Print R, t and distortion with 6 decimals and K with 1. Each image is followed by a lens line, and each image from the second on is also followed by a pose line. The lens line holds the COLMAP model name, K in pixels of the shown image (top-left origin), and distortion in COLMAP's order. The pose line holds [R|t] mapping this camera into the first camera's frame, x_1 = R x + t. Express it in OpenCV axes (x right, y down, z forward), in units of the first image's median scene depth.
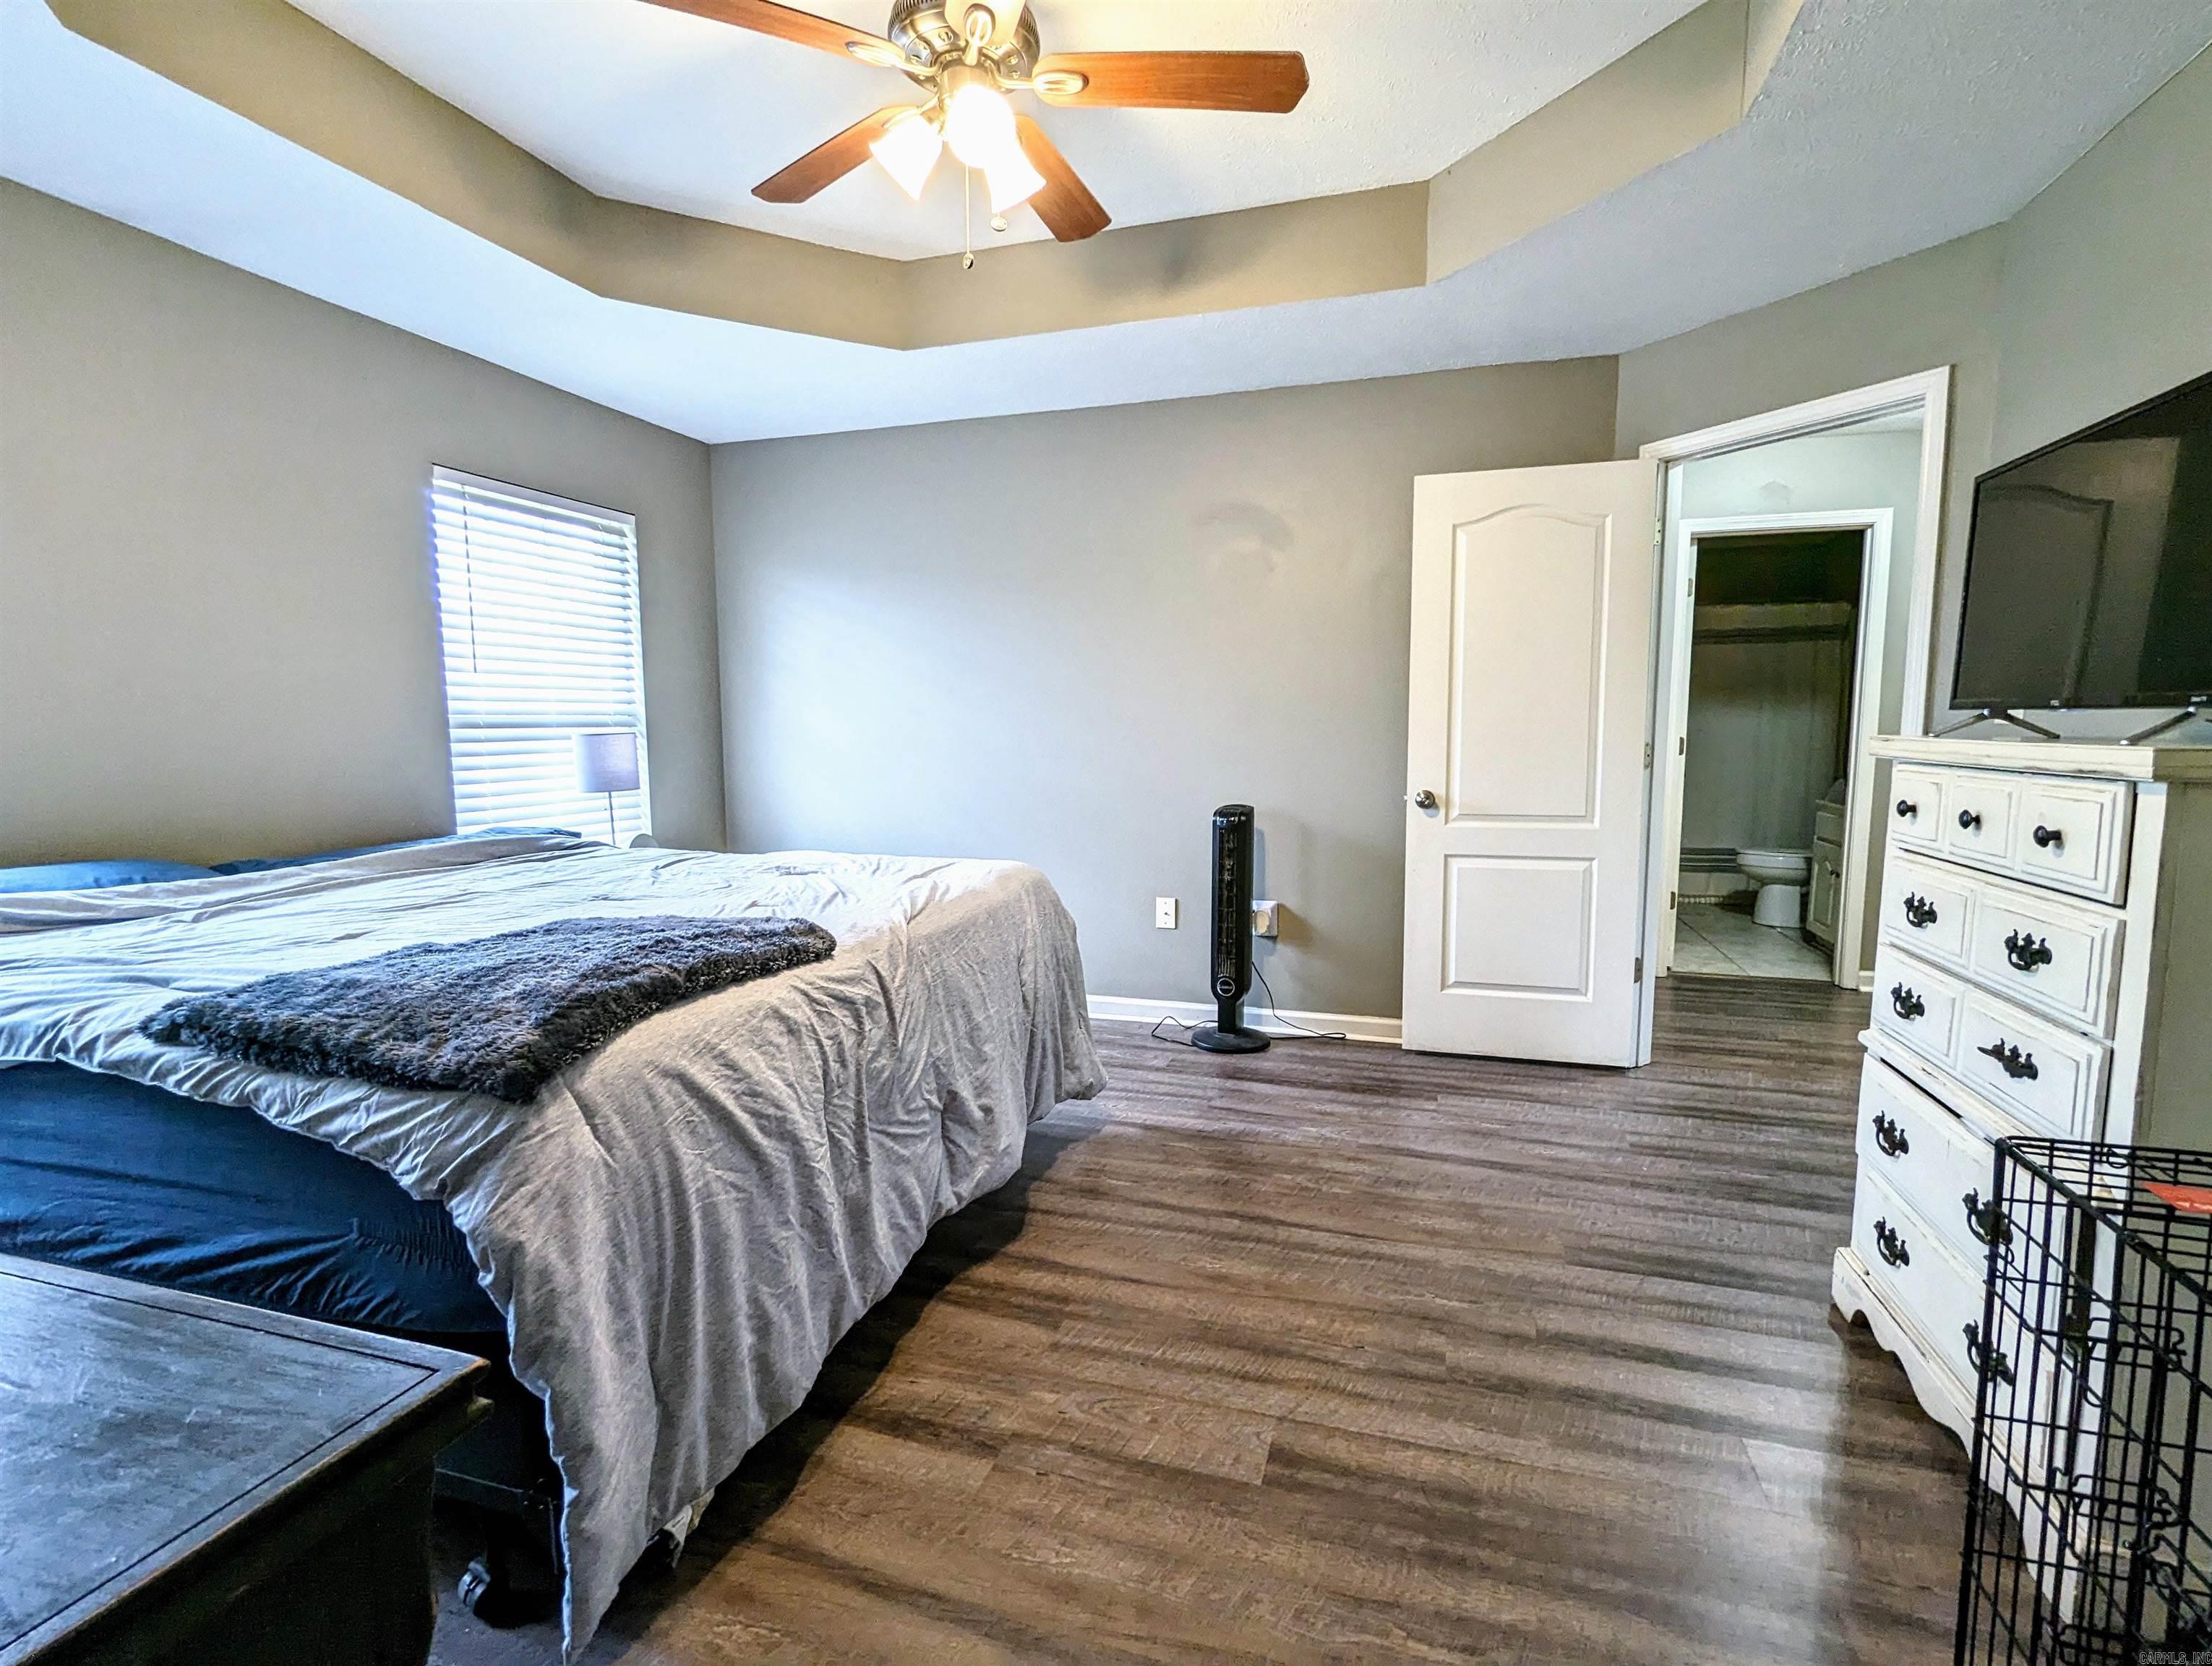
lens RADIAL K [[1058.8, 0, 1100.8], [0, 1058.8, 837.4], [0, 0, 1]] dist [-0.001566, 0.000675]
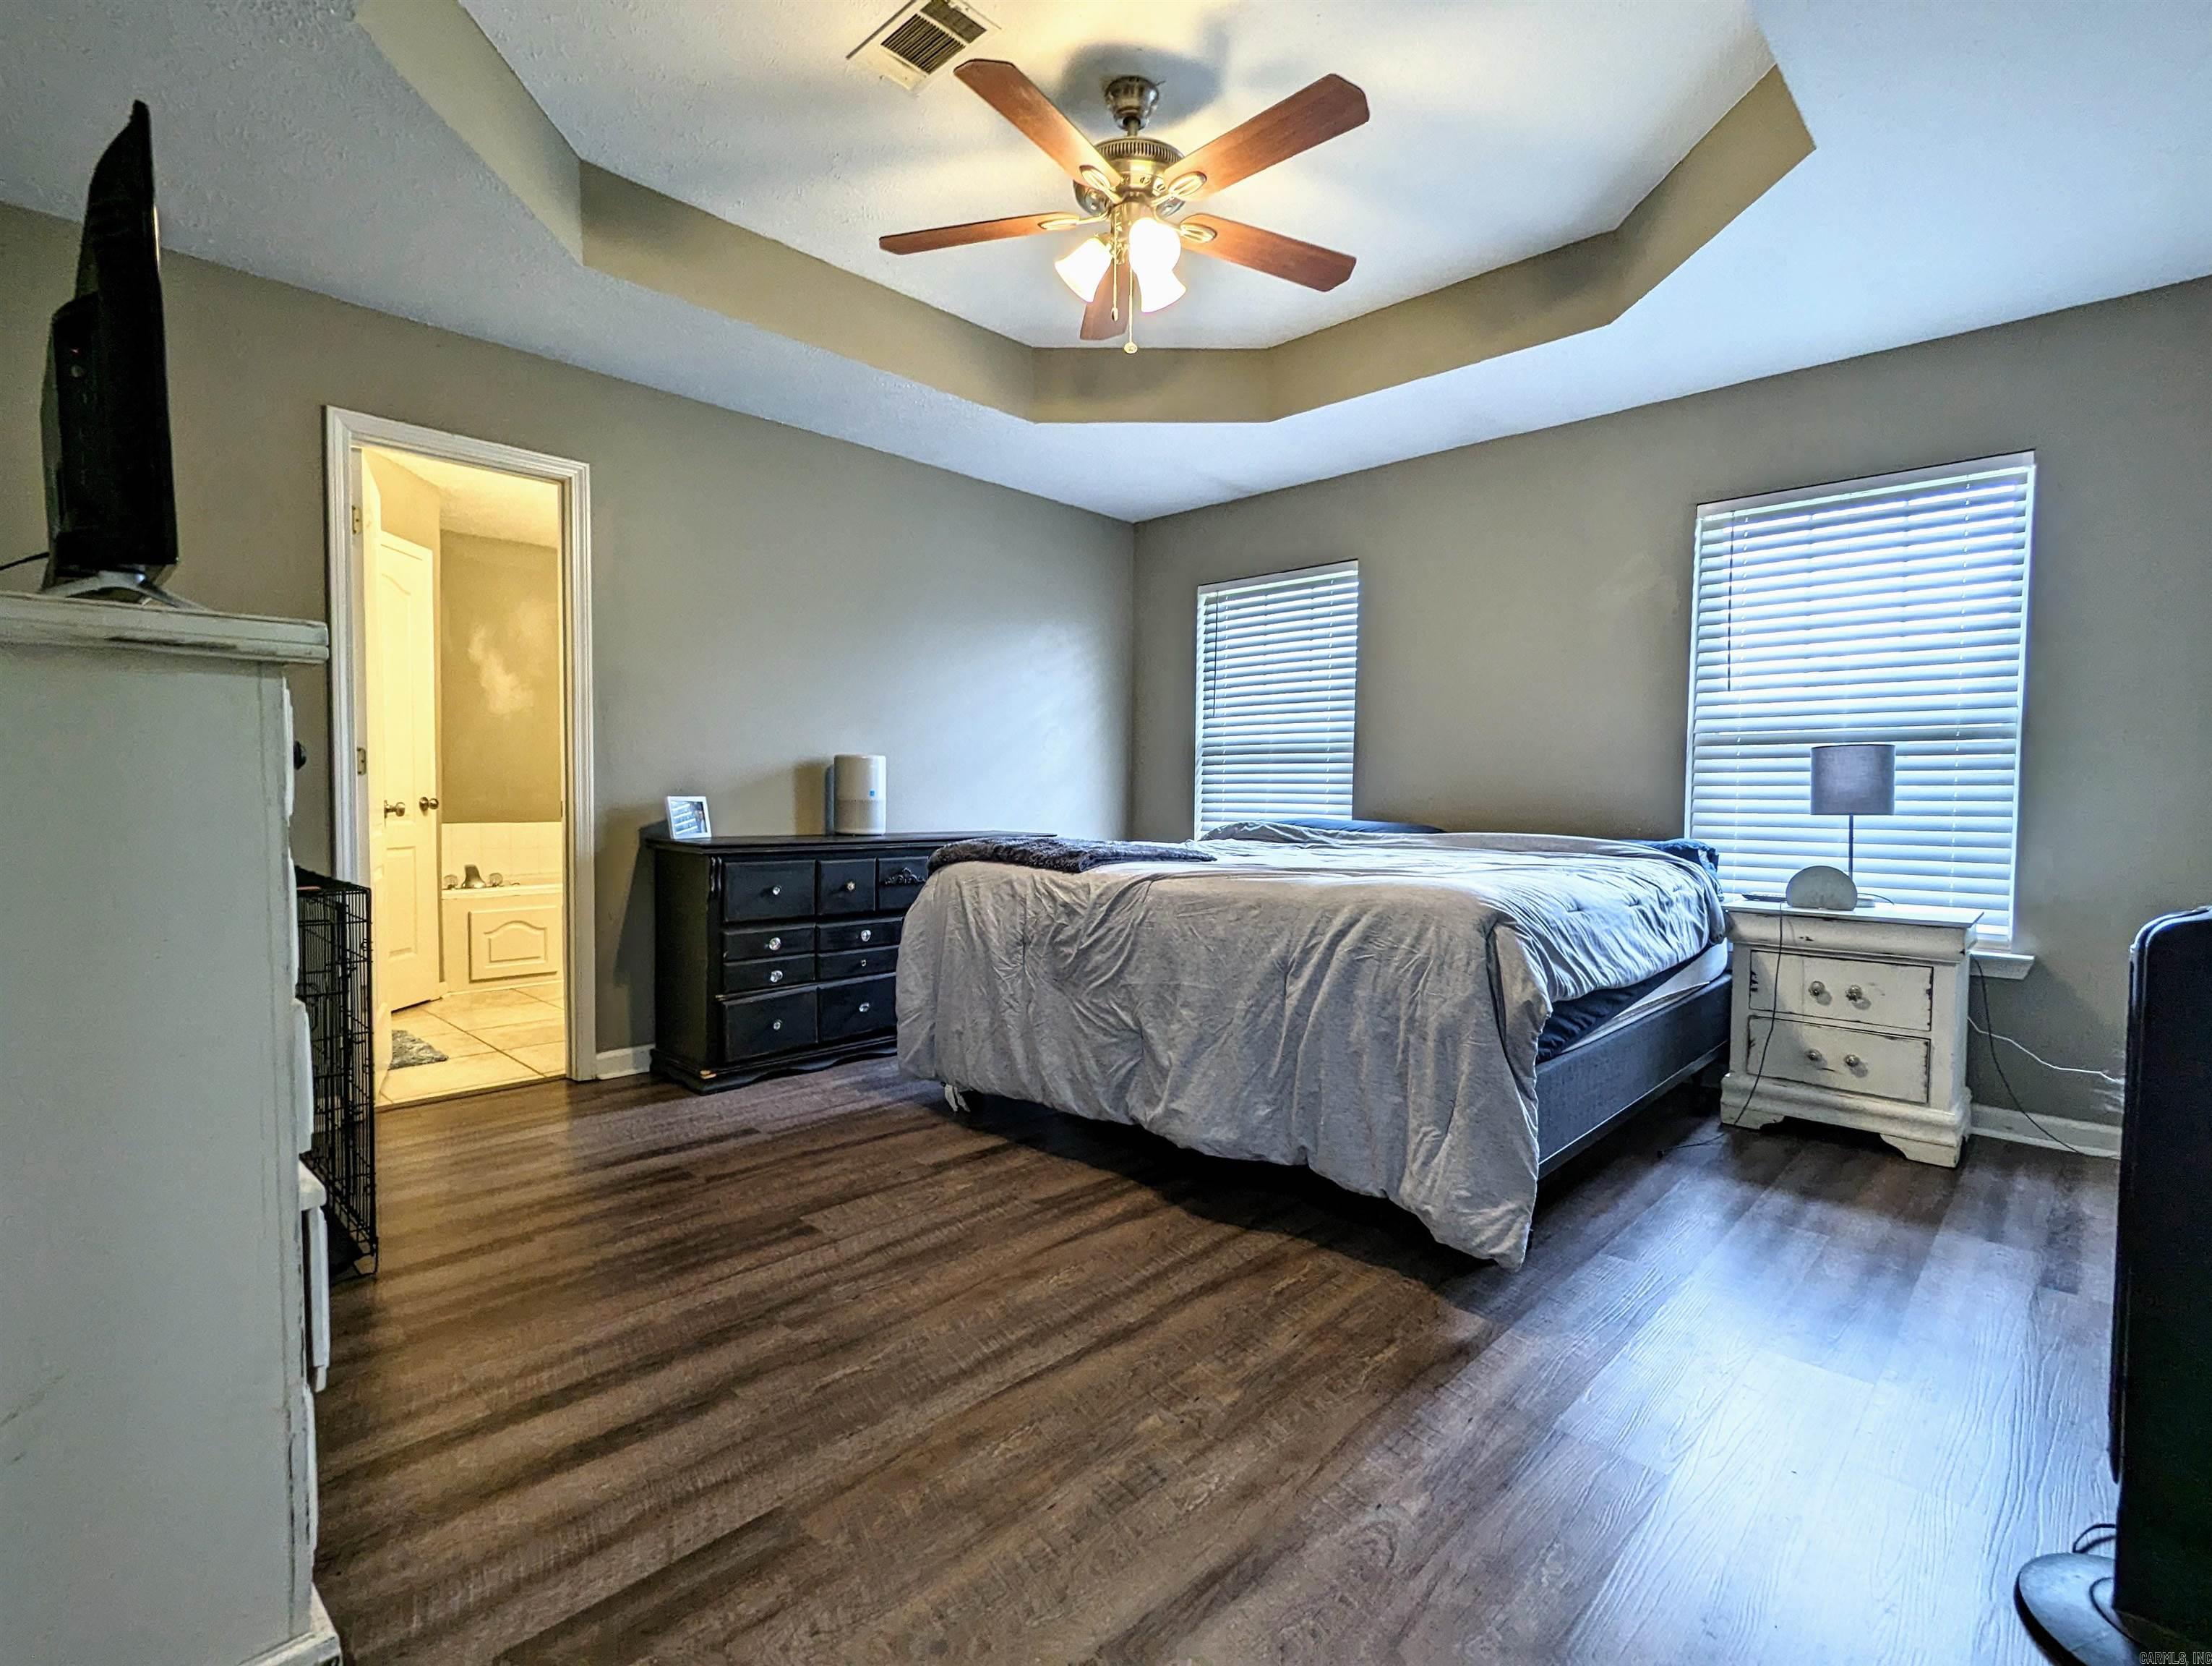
lens RADIAL K [[1058.8, 0, 1100.8], [0, 1058.8, 837.4], [0, 0, 1]] dist [-0.001566, 0.000675]
pose [[-0.446817, 0.036983, -0.893860, 1.034212], [-0.102656, 0.990426, 0.092293, -0.080558], [0.888716, 0.132998, -0.438743, 1.591789]]
